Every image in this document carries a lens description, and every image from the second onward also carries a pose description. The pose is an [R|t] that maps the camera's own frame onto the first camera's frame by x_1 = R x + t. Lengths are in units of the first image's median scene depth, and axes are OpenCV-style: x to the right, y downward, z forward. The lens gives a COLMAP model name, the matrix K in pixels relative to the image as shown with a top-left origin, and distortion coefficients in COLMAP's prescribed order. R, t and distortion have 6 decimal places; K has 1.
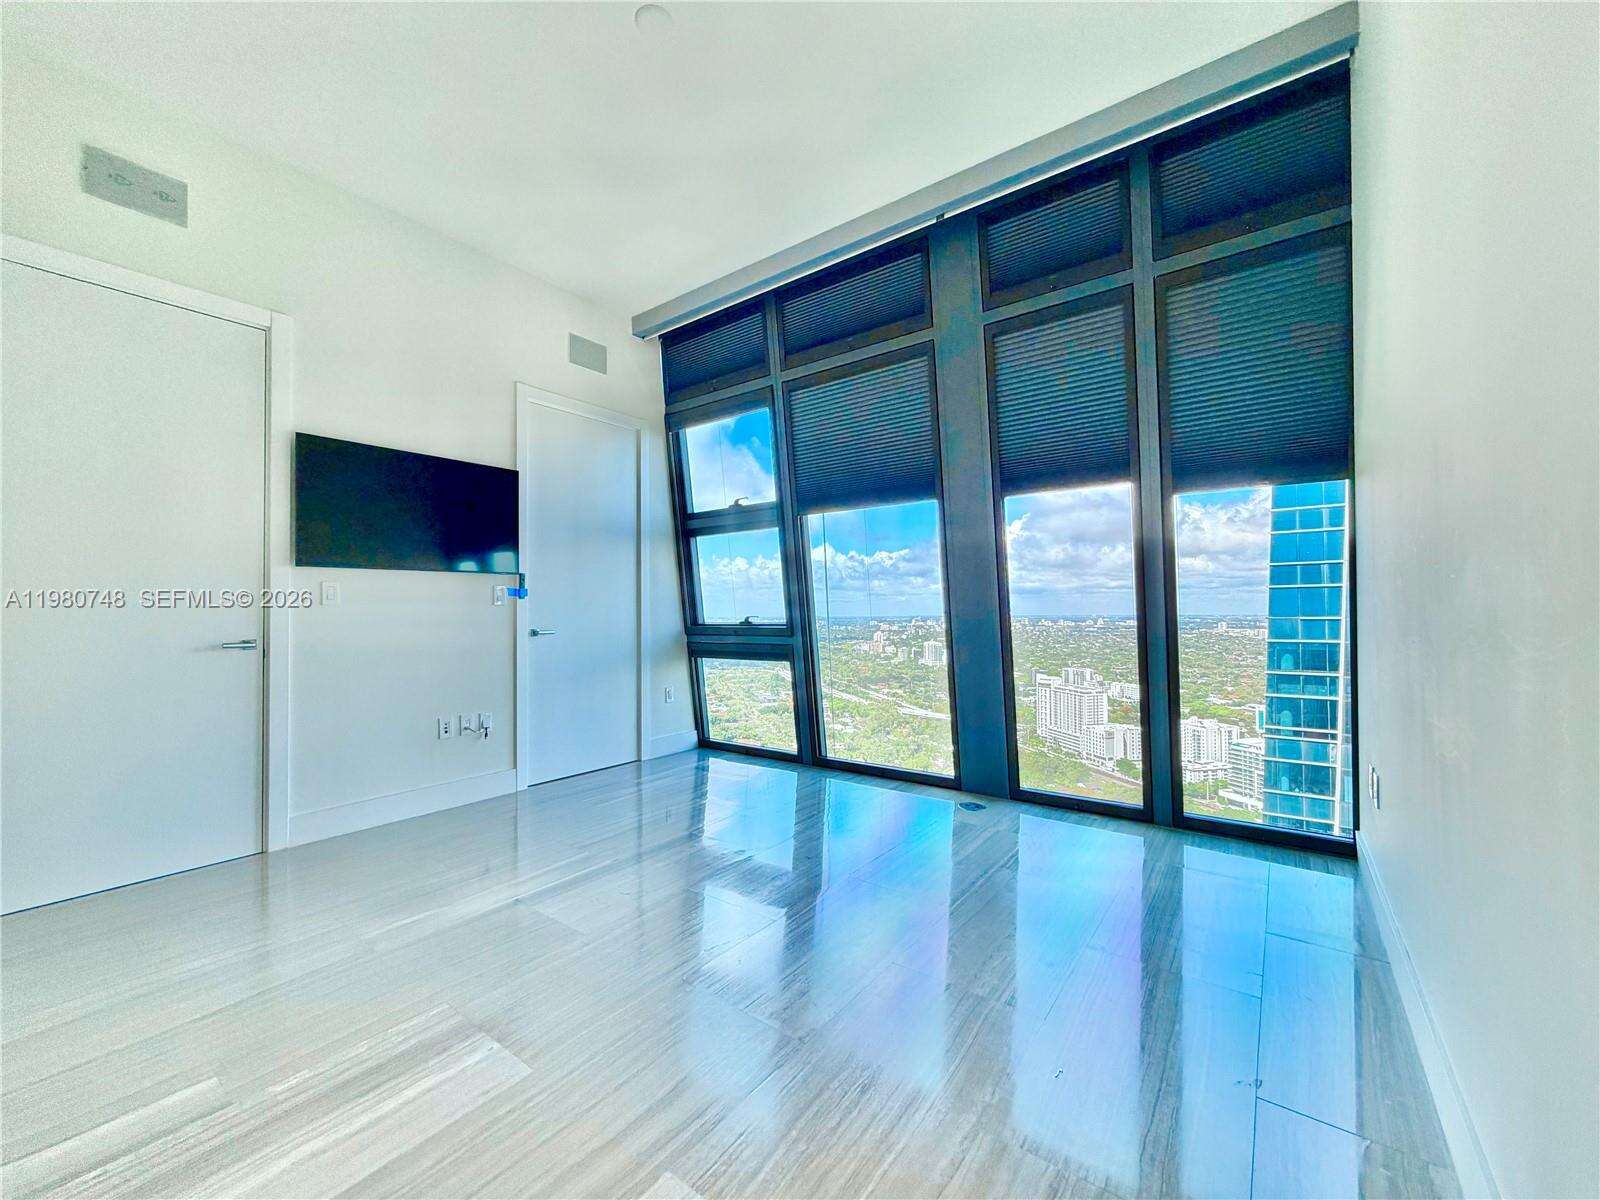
lens RADIAL K [[631.4, 0, 782.5], [0, 631.4, 604.6], [0, 0, 1]] dist [0.000534, -0.000232]
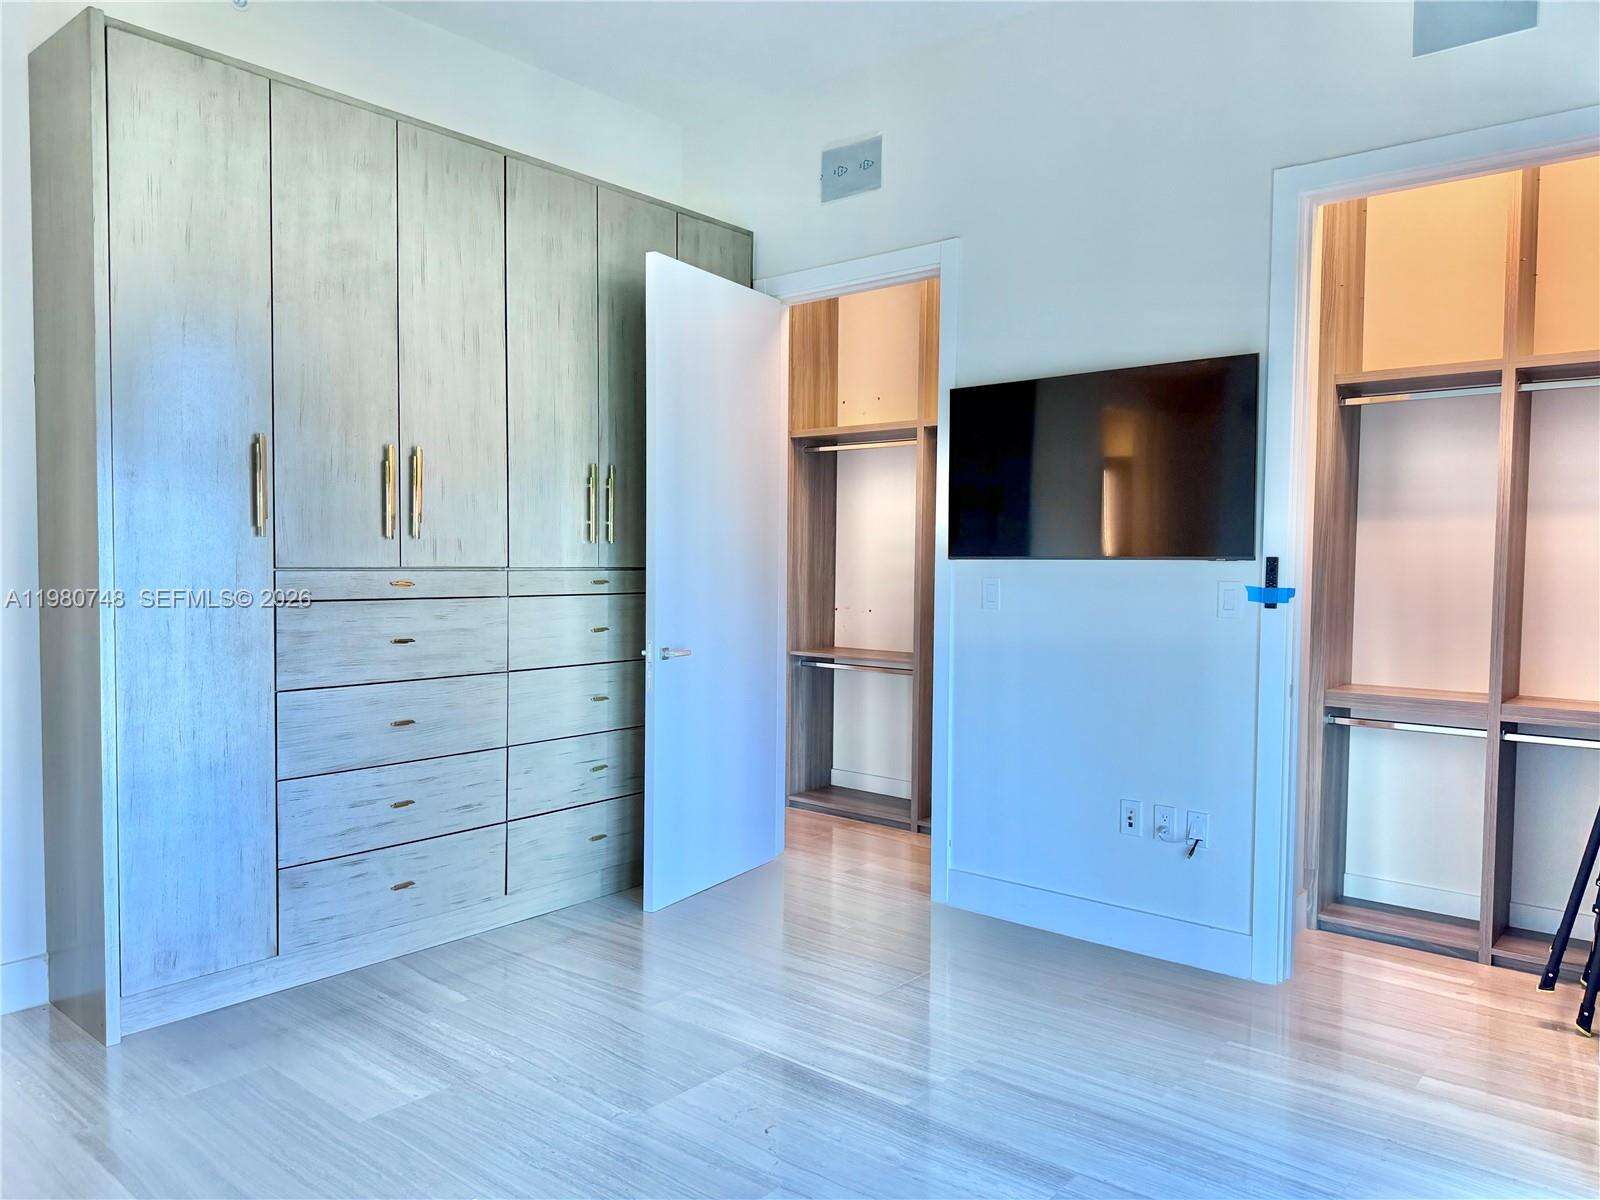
lens RADIAL K [[1118.4, 0, 812.8], [0, 1118.4, 601.6], [0, 0, 1]] dist [0.038678, -0.041968]
pose [[-0.016995, 0.048823, -0.998663, 0.462284], [-0.001099, 0.998806, 0.048849, -0.054962], [0.999855, 0.001928, -0.016921, 0.618768]]
